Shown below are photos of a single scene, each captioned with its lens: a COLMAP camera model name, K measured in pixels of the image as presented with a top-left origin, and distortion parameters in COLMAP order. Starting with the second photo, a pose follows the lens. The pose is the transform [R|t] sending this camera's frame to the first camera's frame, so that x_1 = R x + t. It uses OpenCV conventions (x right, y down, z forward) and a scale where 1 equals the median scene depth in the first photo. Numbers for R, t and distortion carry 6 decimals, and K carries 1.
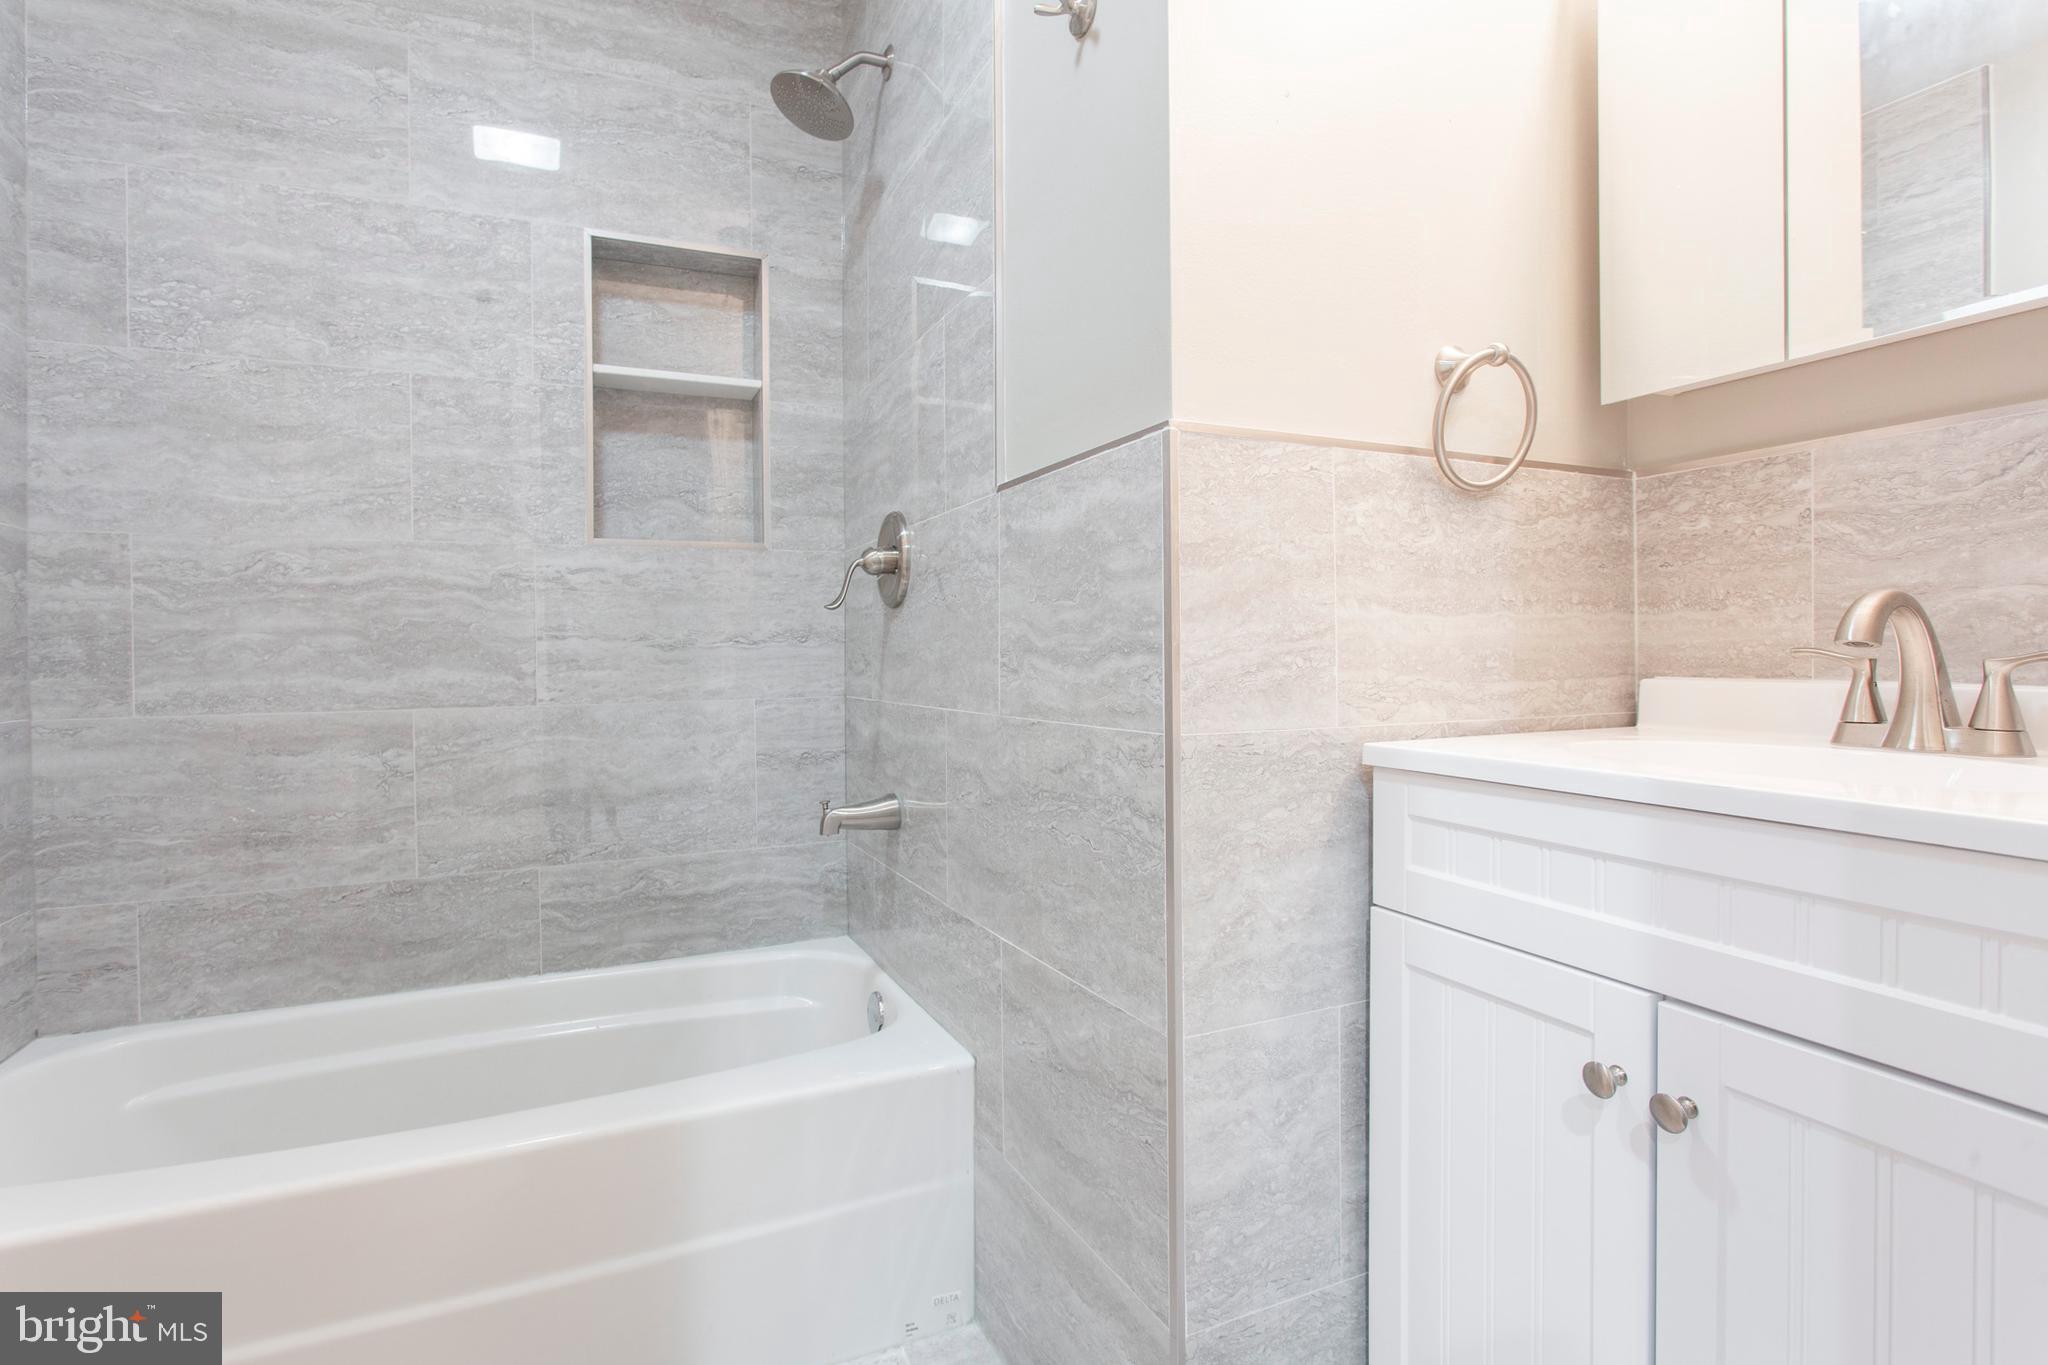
lens RADIAL K [[1004.0, 0, 1009.2], [0, 1004.0, 670.4], [0, 0, 1]] dist [-0.019707, 0.007861]
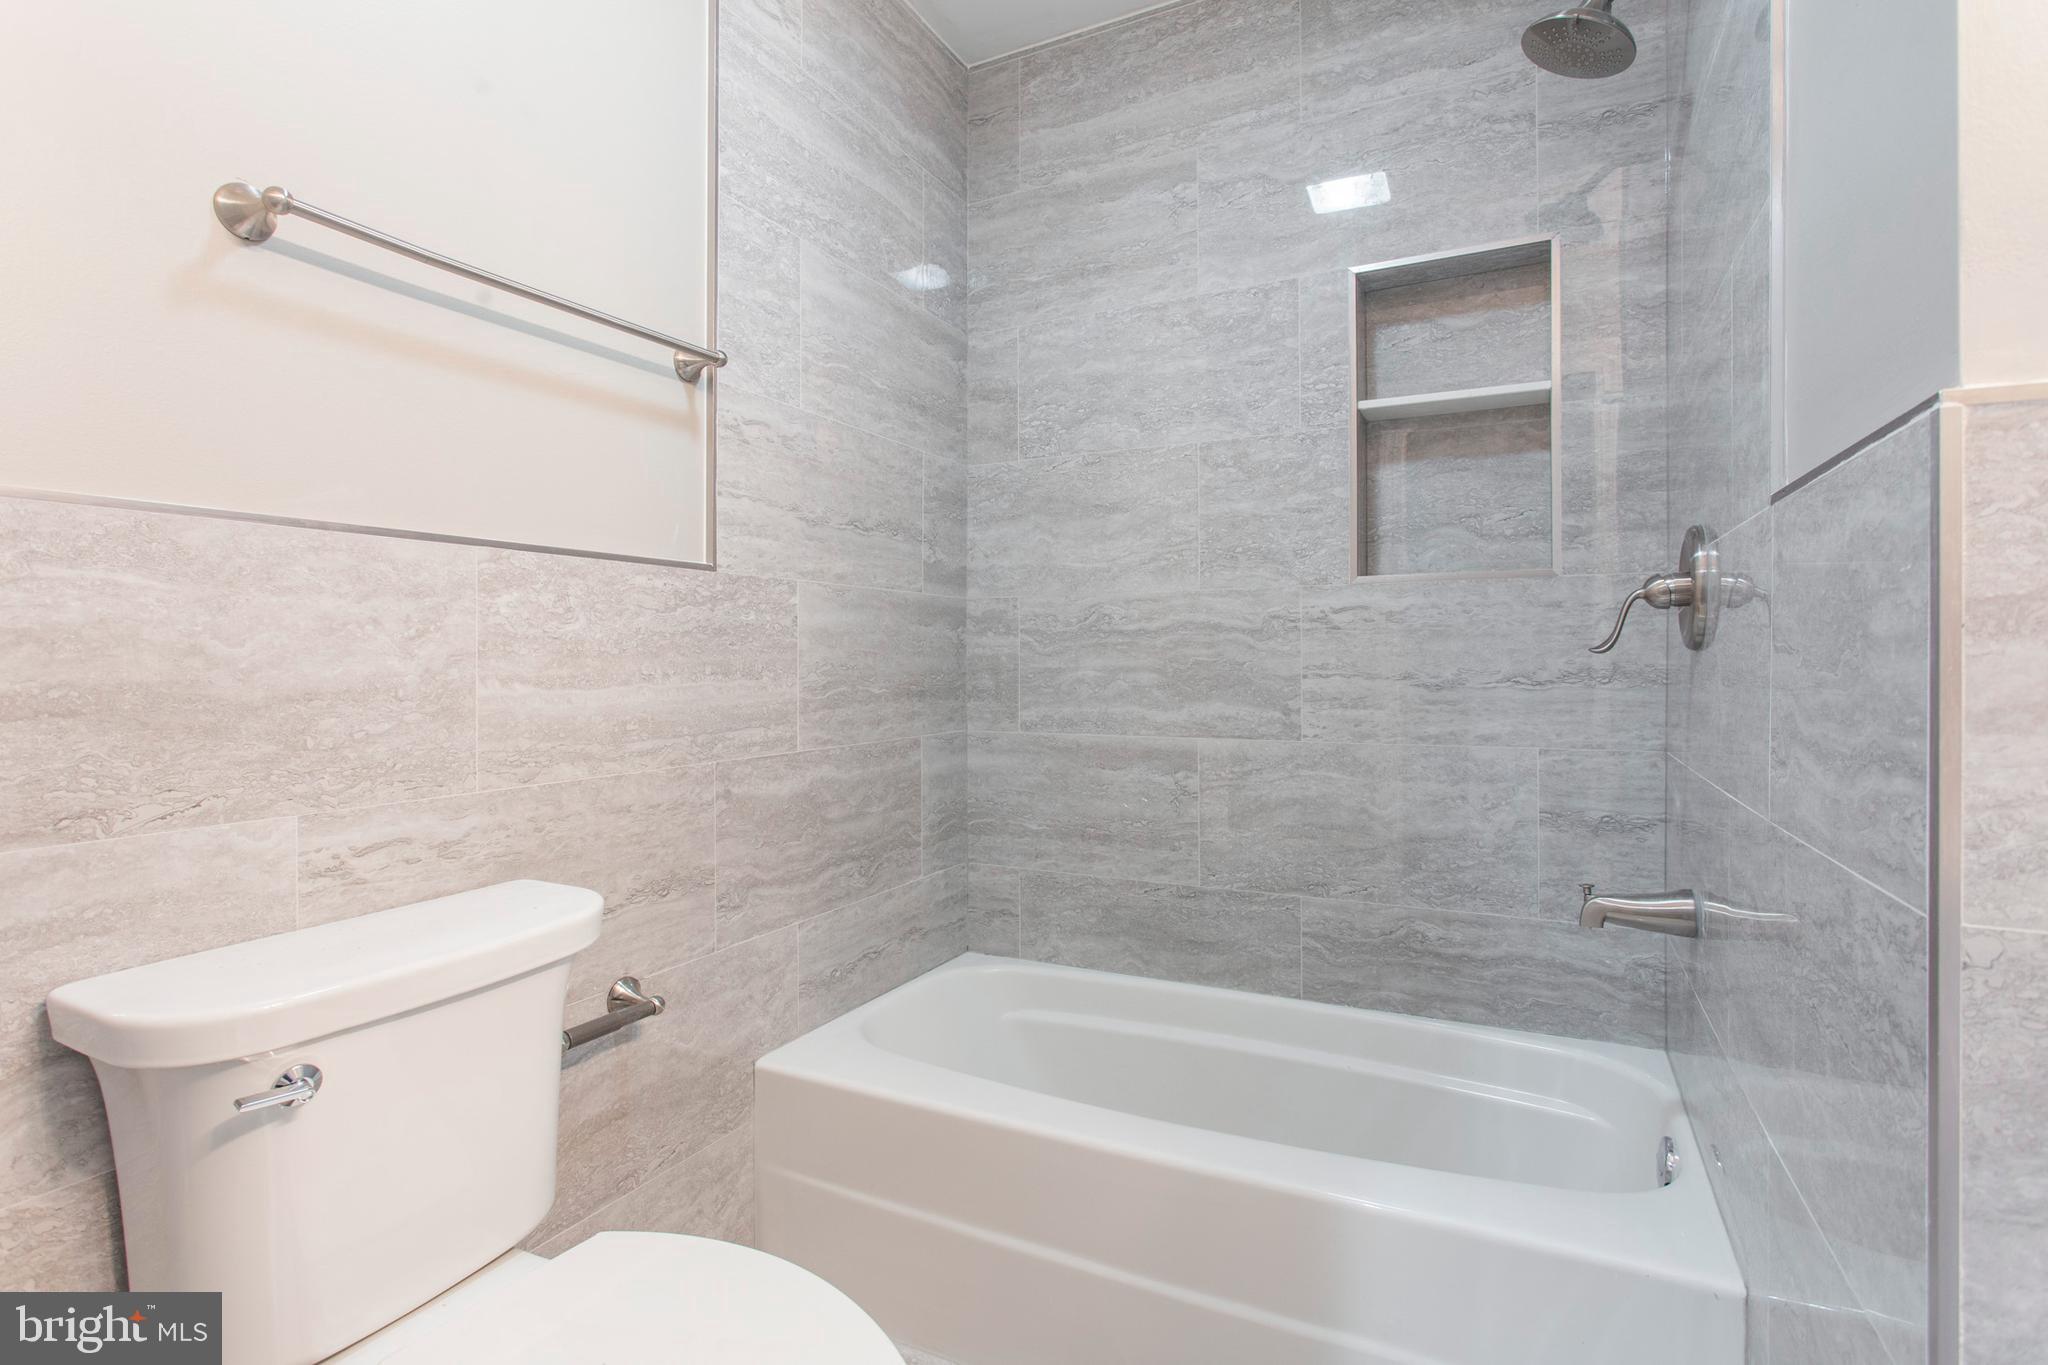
lens RADIAL K [[1004.0, 0, 1009.0], [0, 1004.0, 666.2], [0, 0, 1]] dist [-0.019707, 0.007861]
pose [[0.624849, 0.017682, -0.780545, 0.157948], [-0.019823, 0.999781, 0.006779, -0.045926], [0.780494, 0.011237, 0.625062, 0.116932]]
